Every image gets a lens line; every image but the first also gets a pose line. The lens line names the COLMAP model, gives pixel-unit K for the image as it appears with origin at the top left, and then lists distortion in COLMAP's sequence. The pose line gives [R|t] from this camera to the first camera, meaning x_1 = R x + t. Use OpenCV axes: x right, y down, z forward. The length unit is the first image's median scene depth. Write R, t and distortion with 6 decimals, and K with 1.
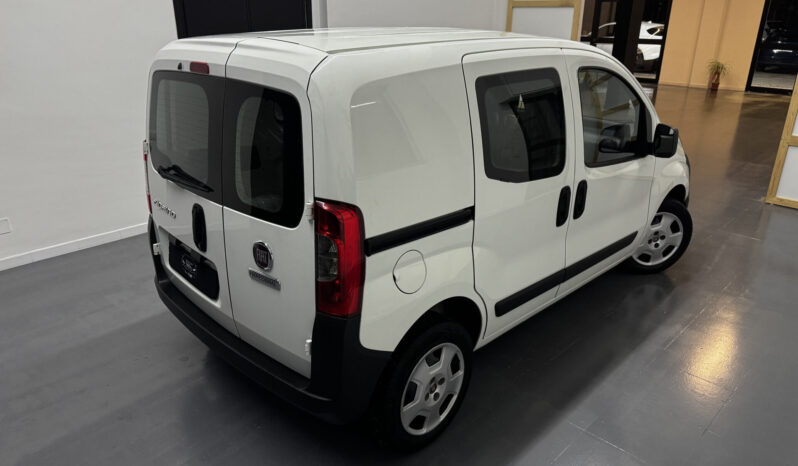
lens RADIAL K [[573.6, 0, 396.8], [0, 573.6, 237.4], [0, 0, 1]] dist [0.064136, -0.038205]
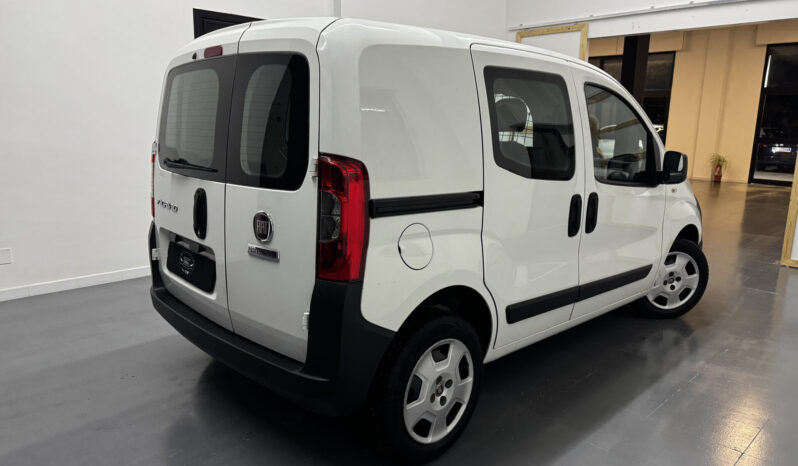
lens RADIAL K [[573.6, 0, 400.4], [0, 573.6, 237.0], [0, 0, 1]] dist [0.064136, -0.038205]
pose [[0.999769, 0.018885, -0.010257, 0.005187], [-0.020424, 0.983418, -0.180201, 0.175772], [0.006684, 0.180369, 0.983576, 0.047648]]
